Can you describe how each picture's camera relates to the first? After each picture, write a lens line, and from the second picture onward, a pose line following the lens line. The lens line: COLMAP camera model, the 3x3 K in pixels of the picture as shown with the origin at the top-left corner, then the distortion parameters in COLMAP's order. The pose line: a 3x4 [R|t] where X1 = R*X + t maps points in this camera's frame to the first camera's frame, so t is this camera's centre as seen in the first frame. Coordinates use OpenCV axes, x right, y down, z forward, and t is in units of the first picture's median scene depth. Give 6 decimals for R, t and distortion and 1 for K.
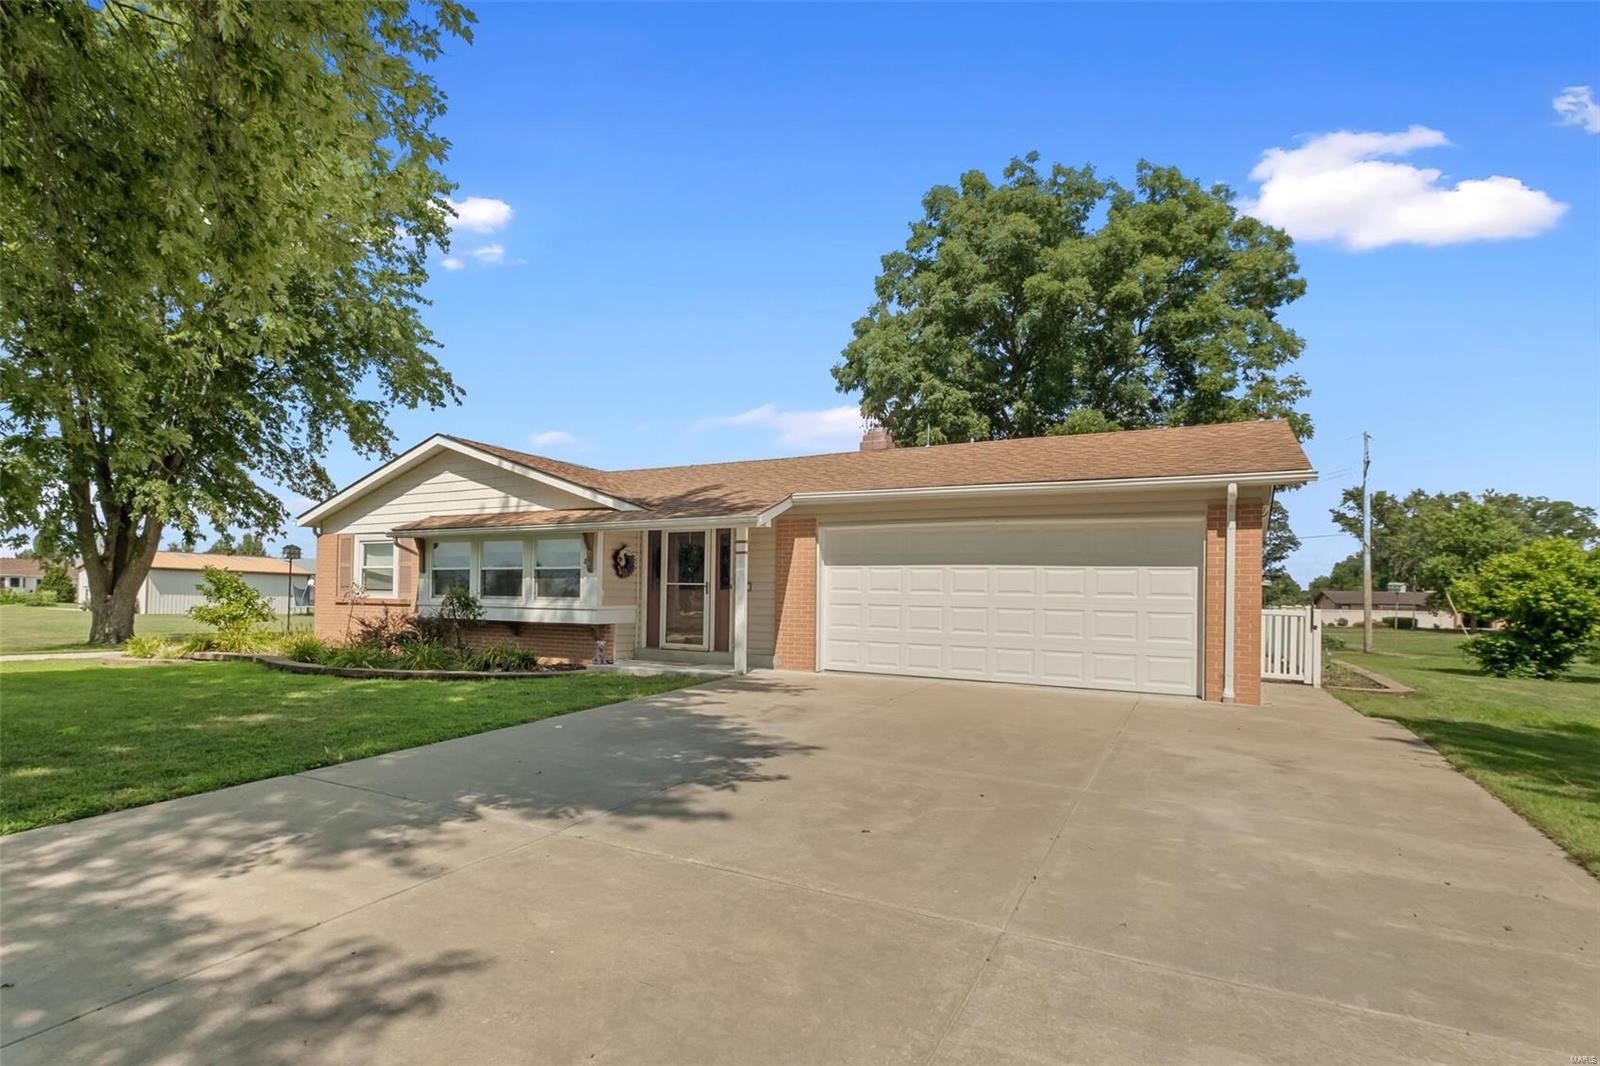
lens RADIAL K [[712.7, 0, 776.4], [0, 712.7, 533.5], [0, 0, 1]] dist [-0.002324, -0.000921]
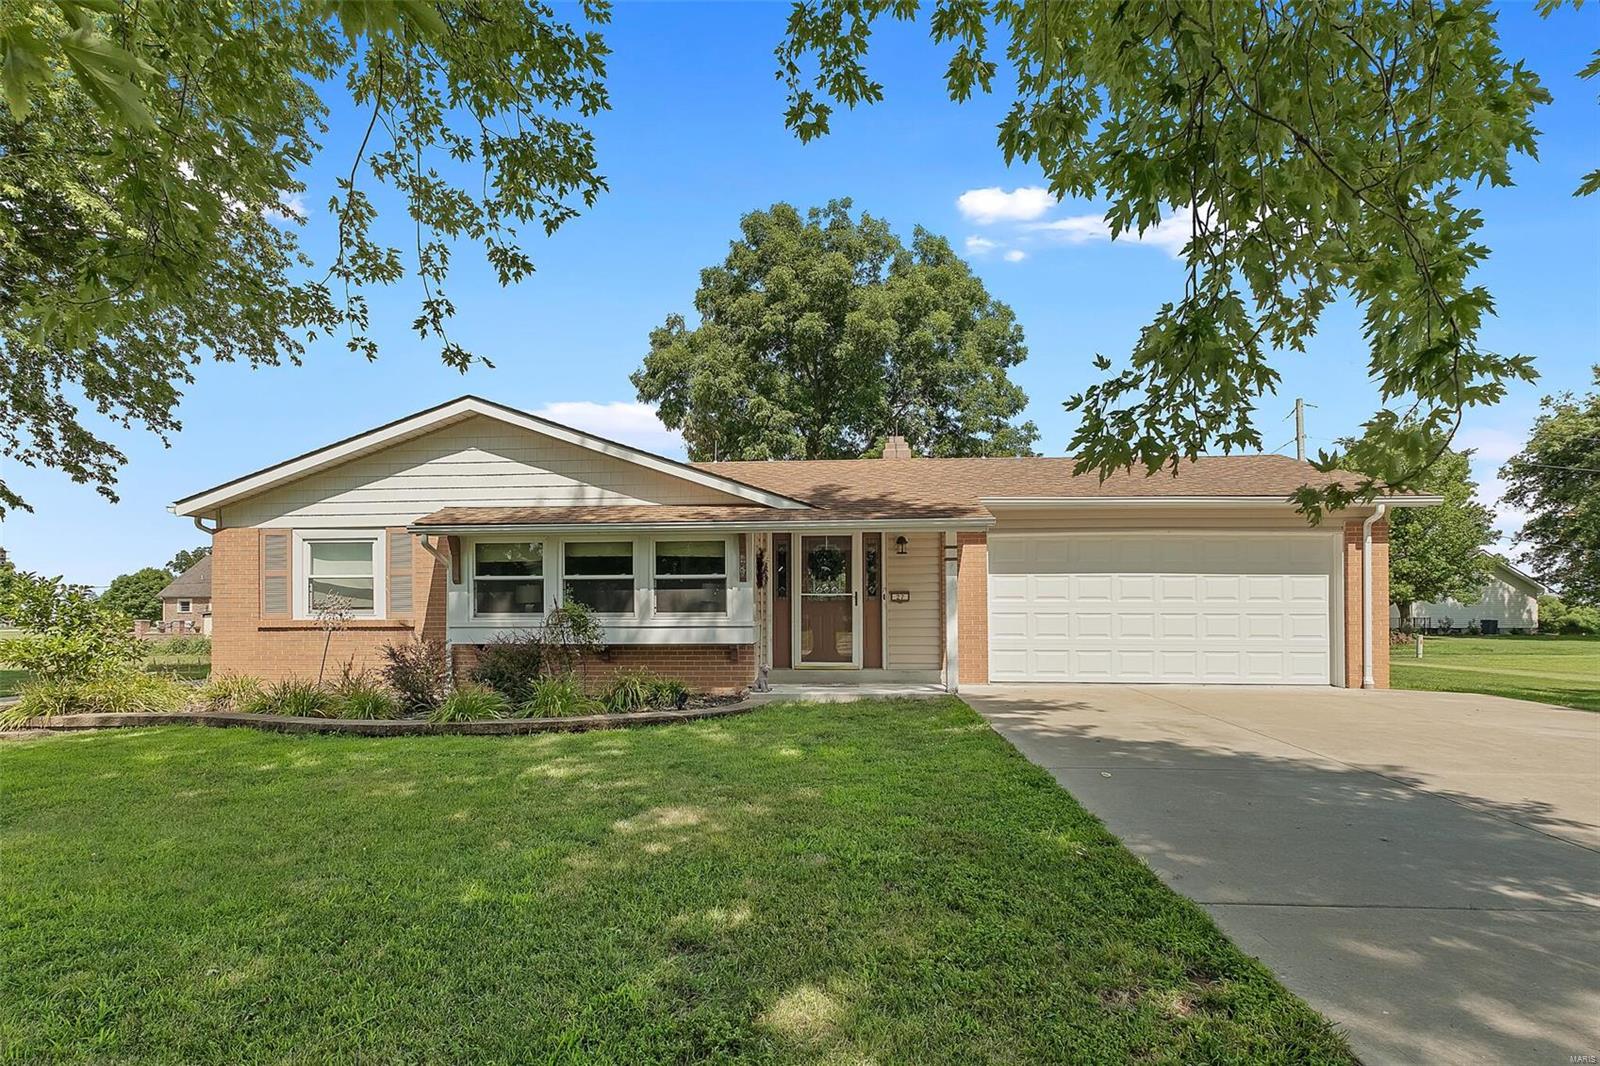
lens RADIAL K [[682.1, 0, 798.3], [0, 682.1, 556.2], [0, 0, 1]] dist [-0.002655, -0.000254]
pose [[0.920022, 0.011392, 0.391700, -0.457392], [-0.017512, 0.999774, 0.012055, 0.012866], [-0.391475, -0.017951, 0.920014, 0.220577]]
